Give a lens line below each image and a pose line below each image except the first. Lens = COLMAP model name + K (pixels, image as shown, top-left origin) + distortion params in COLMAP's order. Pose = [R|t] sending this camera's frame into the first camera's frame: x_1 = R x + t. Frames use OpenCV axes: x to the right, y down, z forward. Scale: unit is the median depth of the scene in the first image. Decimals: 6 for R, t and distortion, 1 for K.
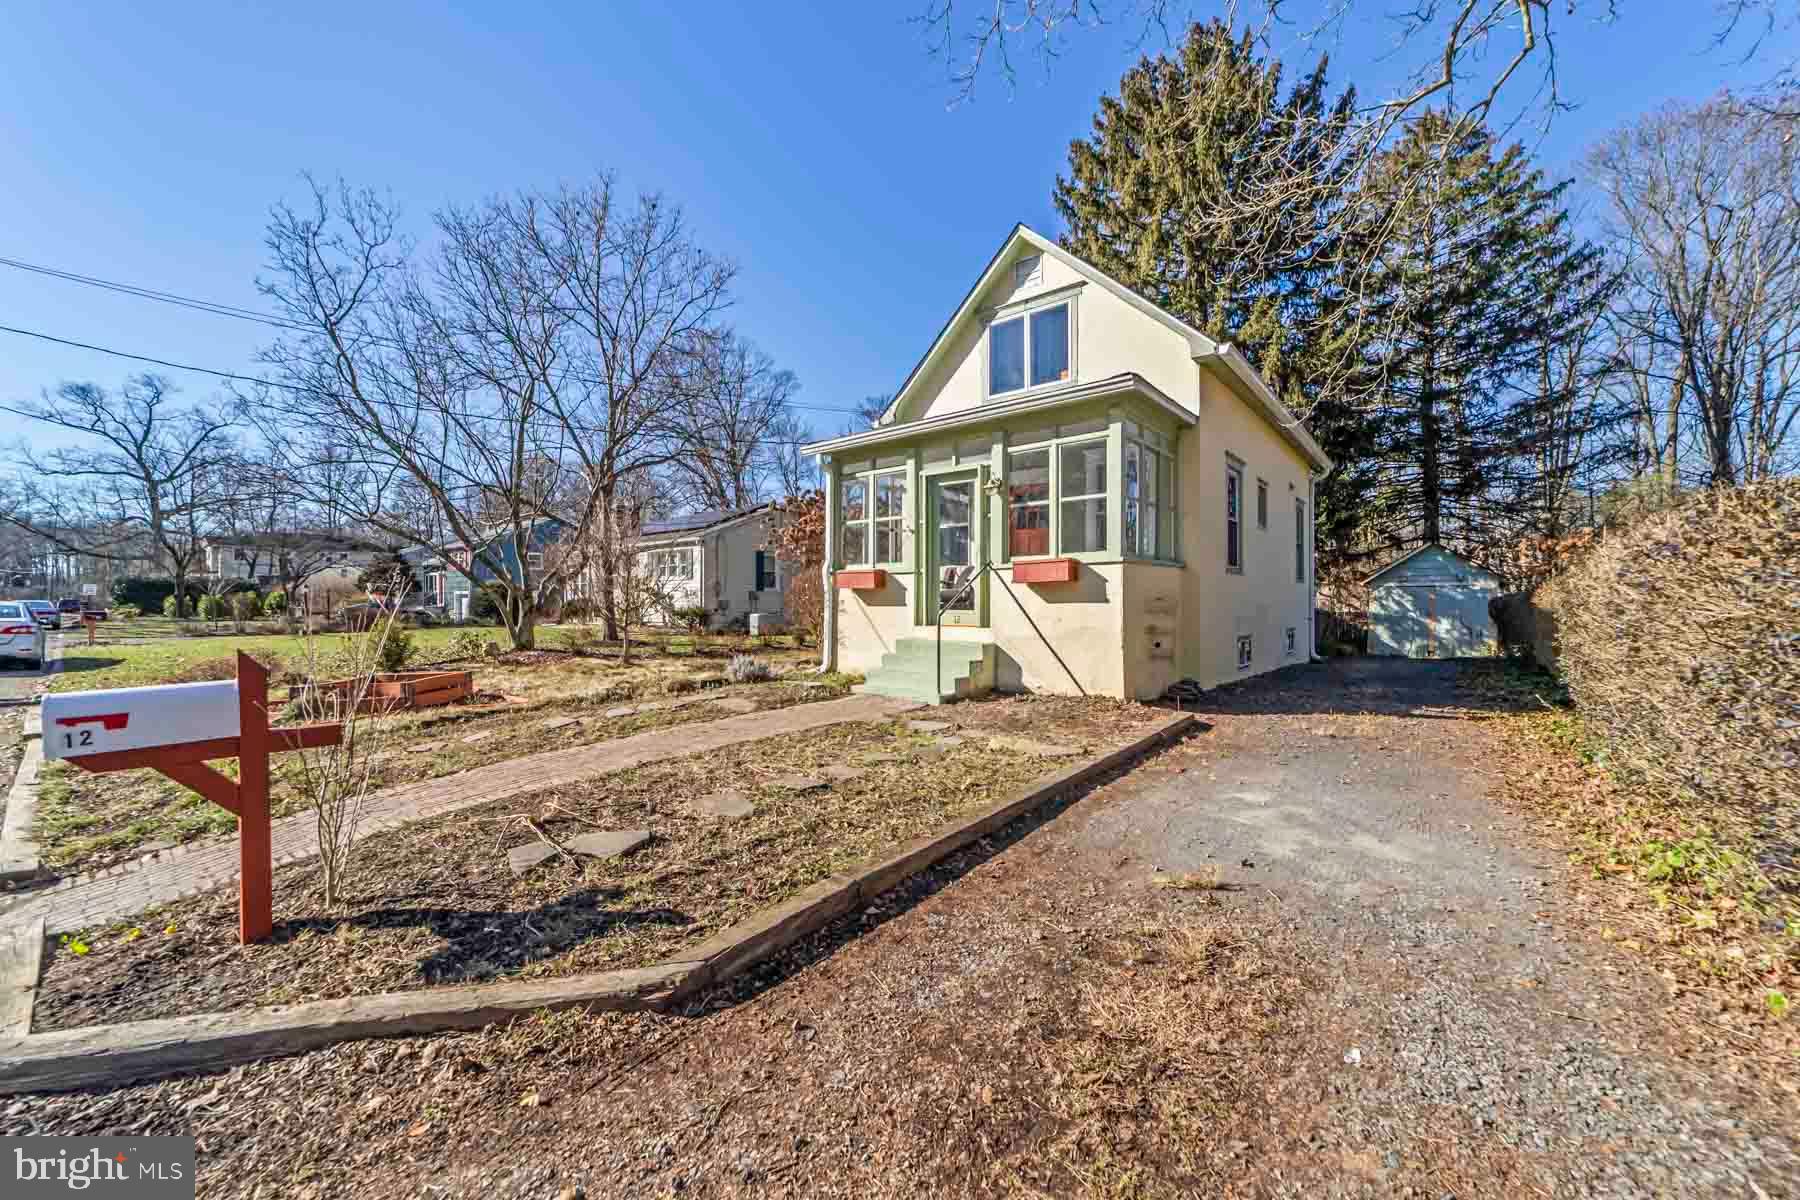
lens RADIAL K [[693.5, 0, 898.1], [0, 693.5, 599.6], [0, 0, 1]] dist [-0.000600, 0.001149]
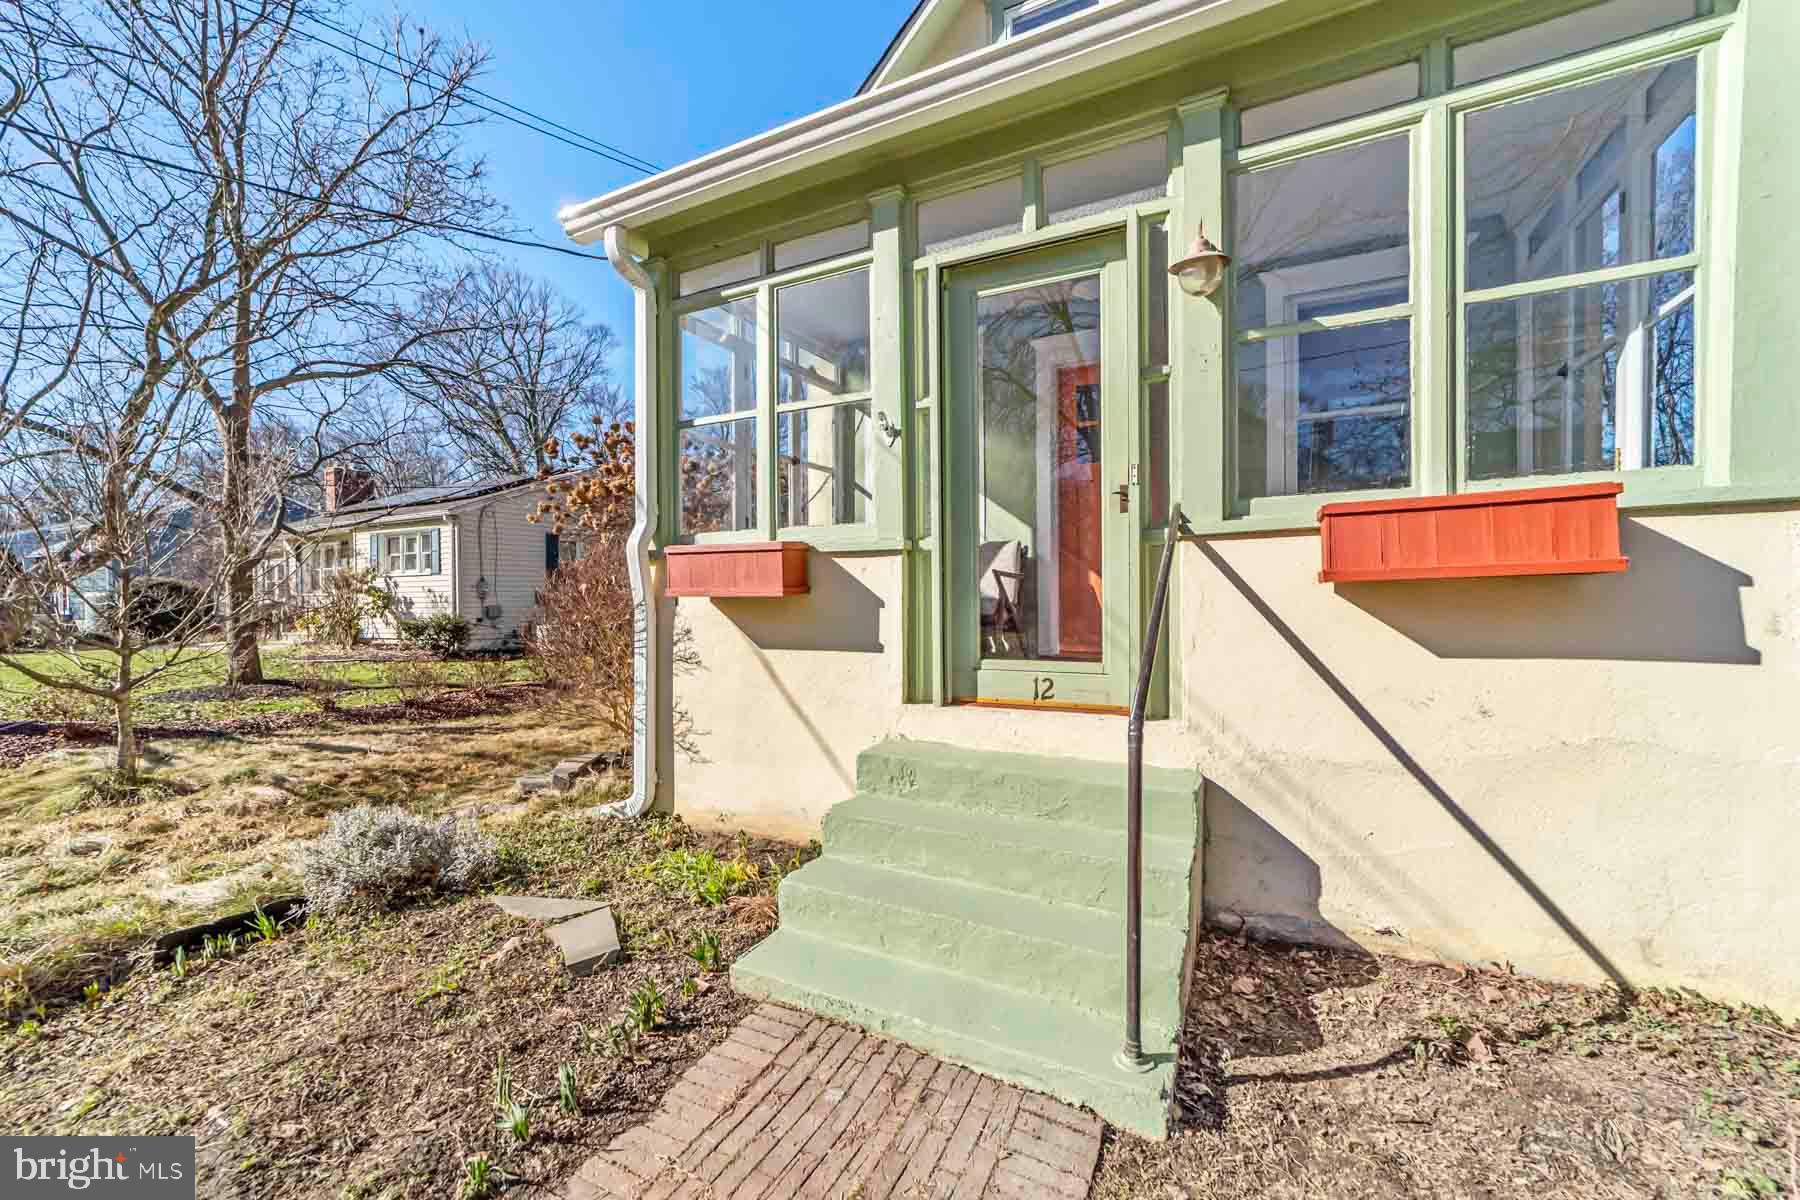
lens RADIAL K [[693.5, 0, 903.6], [0, 693.5, 601.8], [0, 0, 1]] dist [-0.000600, 0.001149]
pose [[0.971591, -0.010374, 0.236437, -0.055091], [0.008281, 0.999917, 0.009843, -0.016015], [-0.236520, -0.007606, 0.971597, 0.621488]]
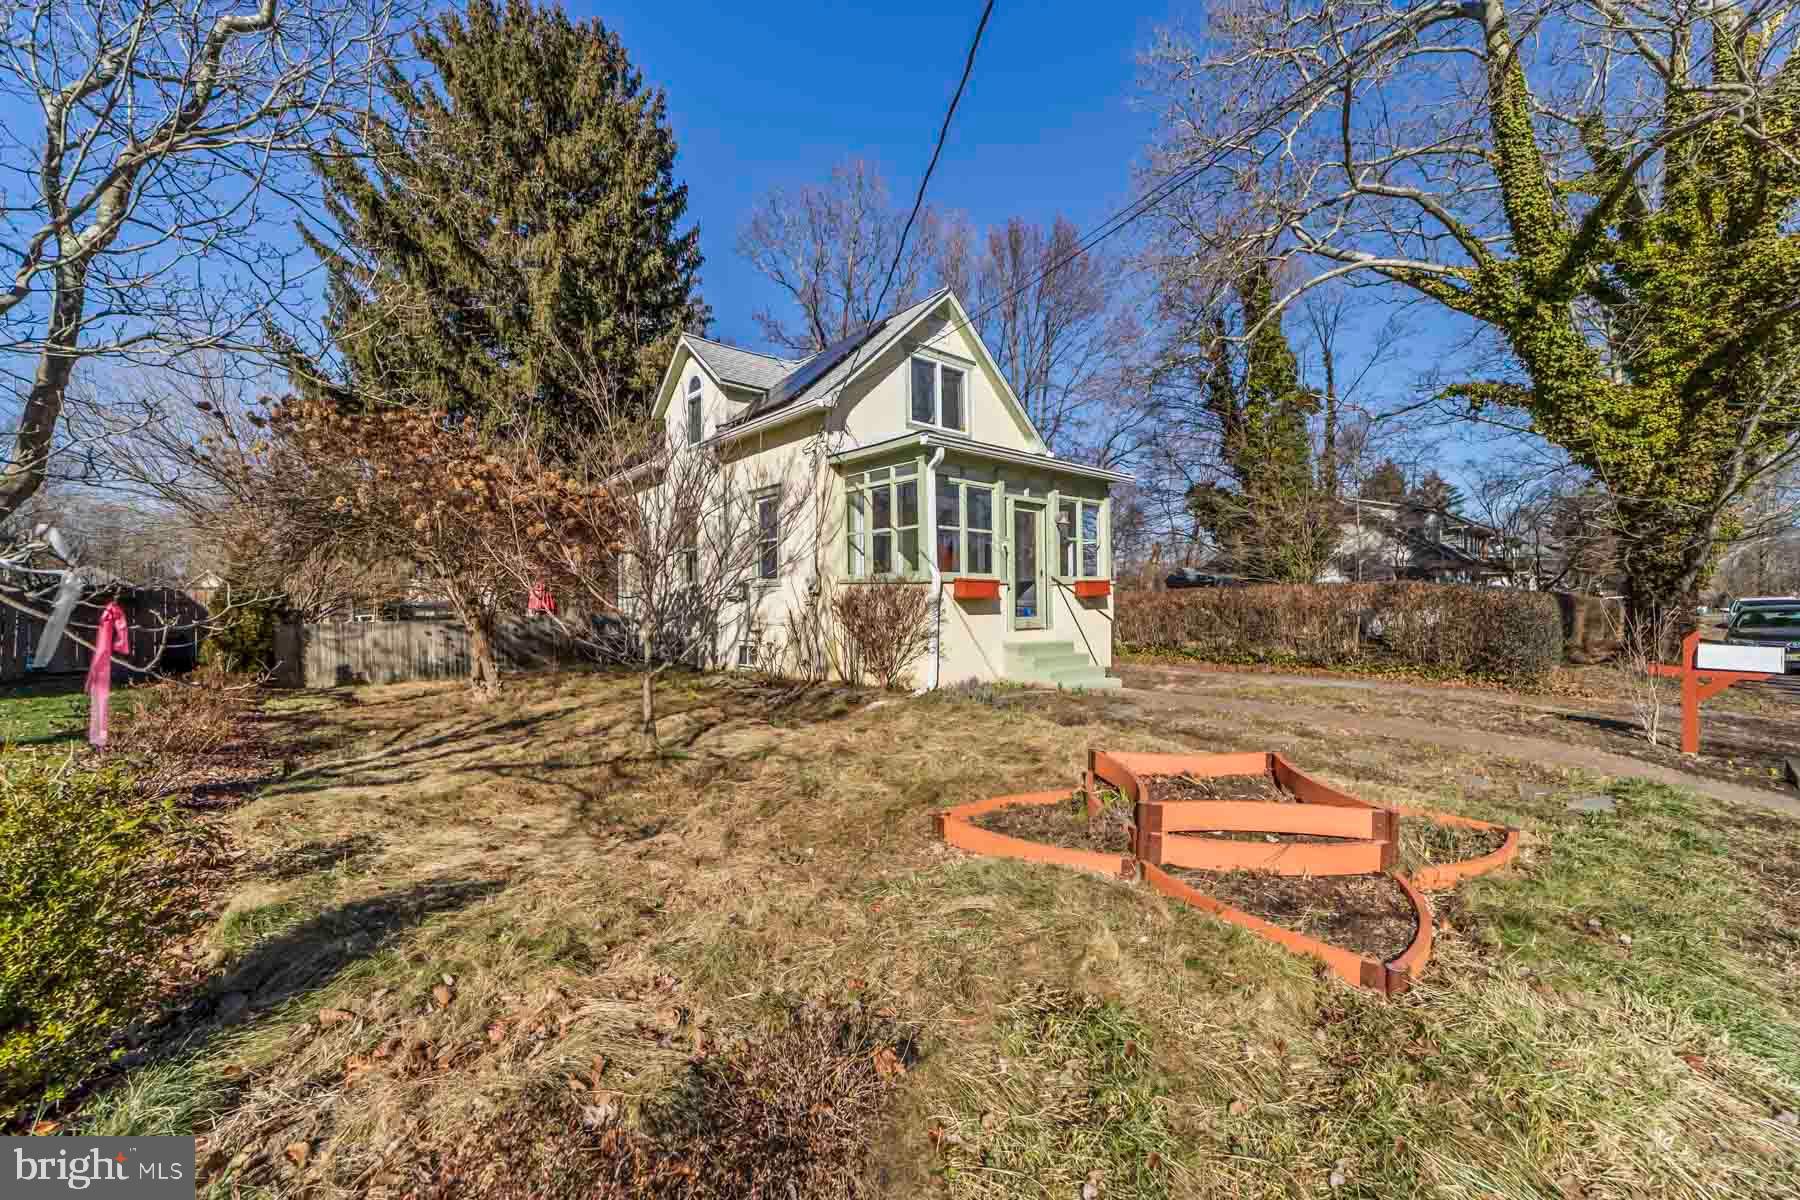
lens RADIAL K [[693.5, 0, 901.6], [0, 693.5, 603.1], [0, 0, 1]] dist [-0.000600, 0.001149]
pose [[0.159844, -0.002270, 0.987140, -1.030975], [0.004236, 0.999990, 0.001613, -0.010154], [-0.987133, 0.003924, 0.159852, 0.923940]]
